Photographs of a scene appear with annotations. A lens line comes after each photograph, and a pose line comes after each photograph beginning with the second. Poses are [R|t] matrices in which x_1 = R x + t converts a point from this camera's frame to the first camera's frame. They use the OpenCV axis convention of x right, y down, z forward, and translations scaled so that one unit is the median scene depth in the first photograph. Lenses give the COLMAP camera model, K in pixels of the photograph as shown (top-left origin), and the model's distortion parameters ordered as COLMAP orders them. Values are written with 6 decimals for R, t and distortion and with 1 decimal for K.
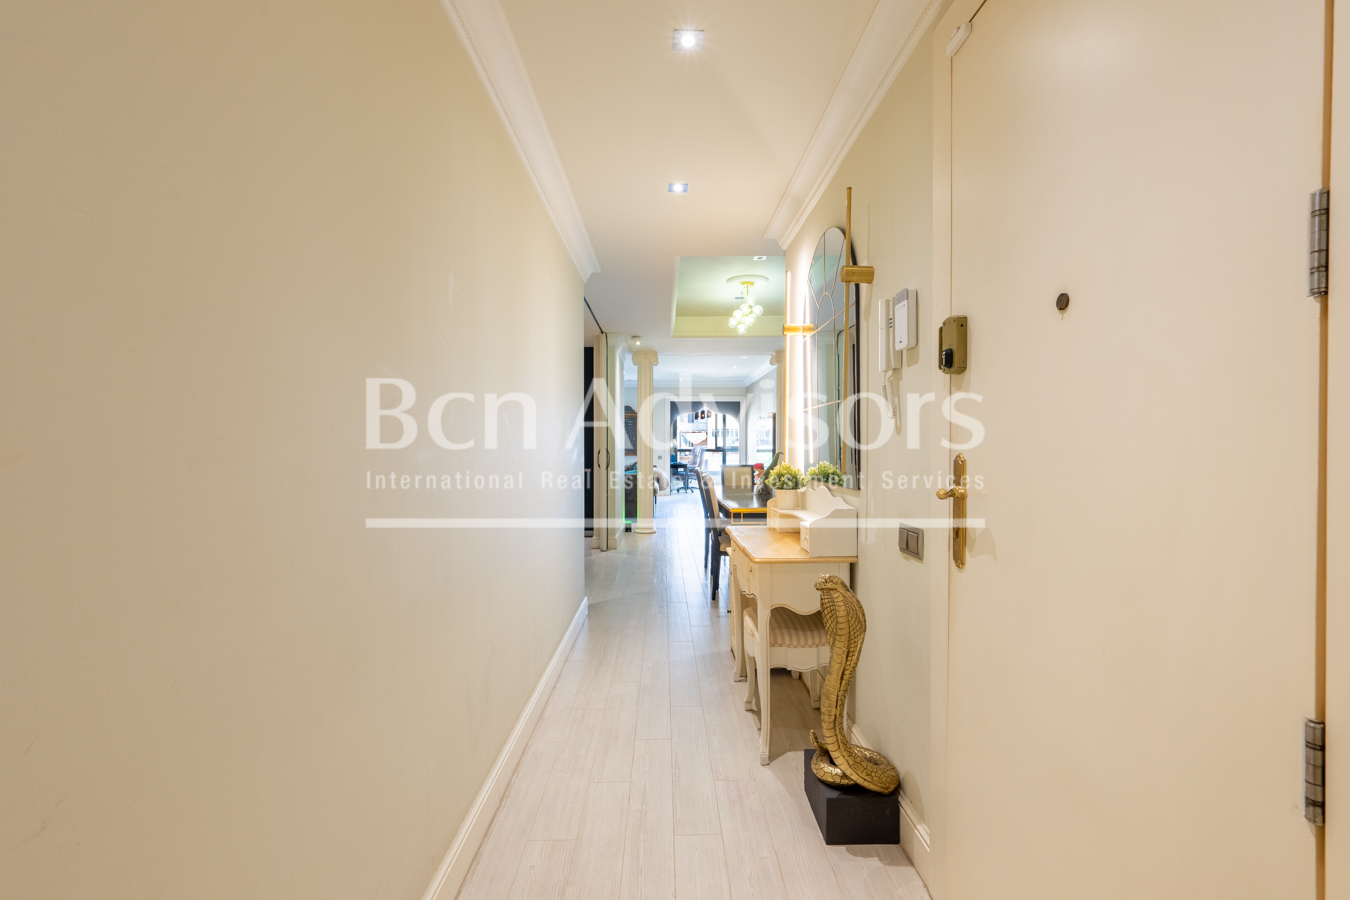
lens RADIAL K [[593.6, 0, 672.7], [0, 593.6, 448.5], [0, 0, 1]] dist [0.000577, -0.000474]
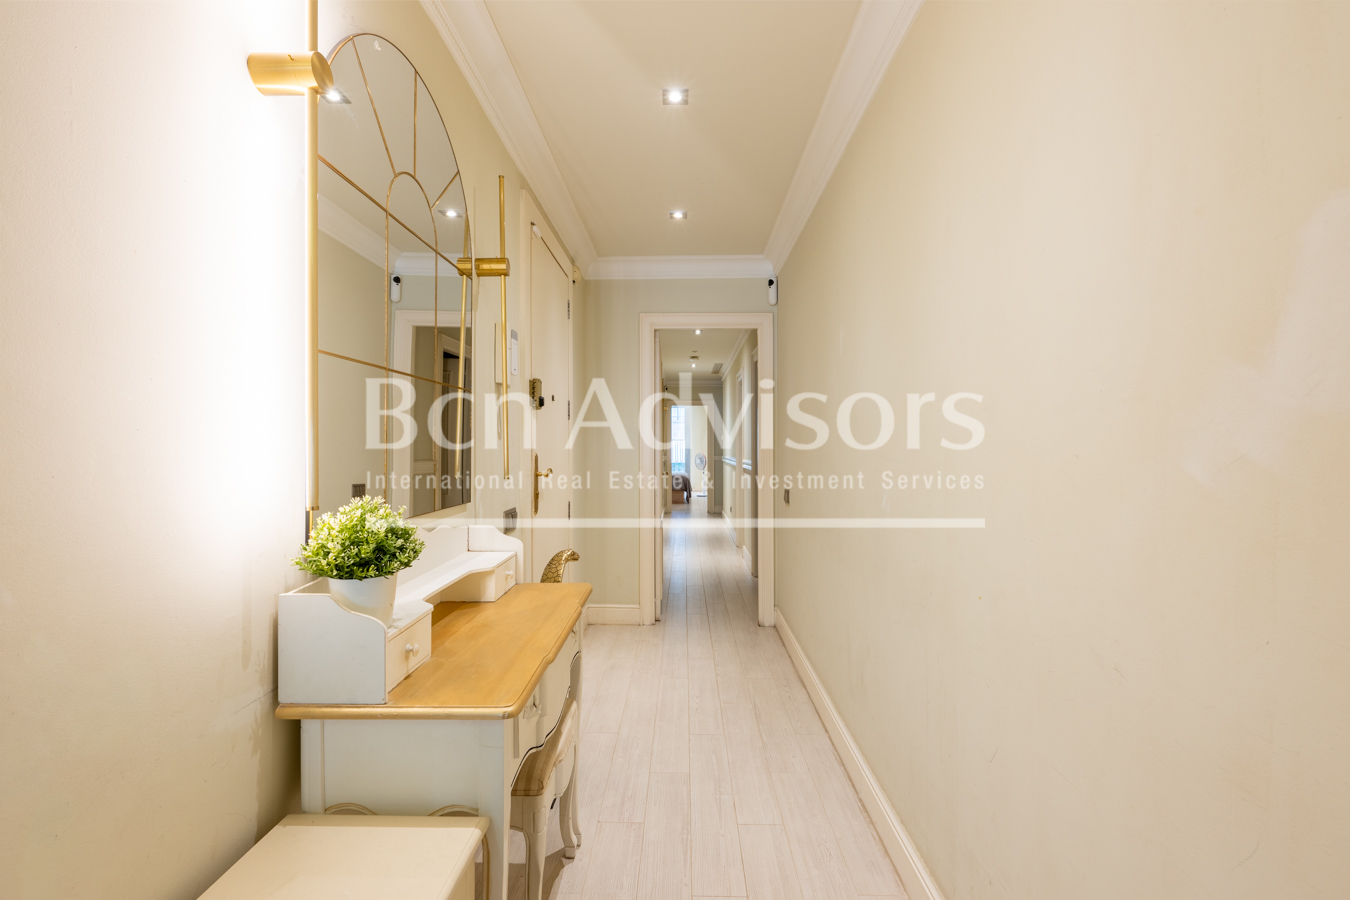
lens RADIAL K [[593.6, 0, 682.6], [0, 593.6, 445.5], [0, 0, 1]] dist [0.000577, -0.000474]
pose [[-0.999842, 0.001225, 0.017728, -0.005115], [0.001360, 0.999970, 0.007641, -0.015662], [-0.017718, 0.007664, -0.999814, 1.955290]]
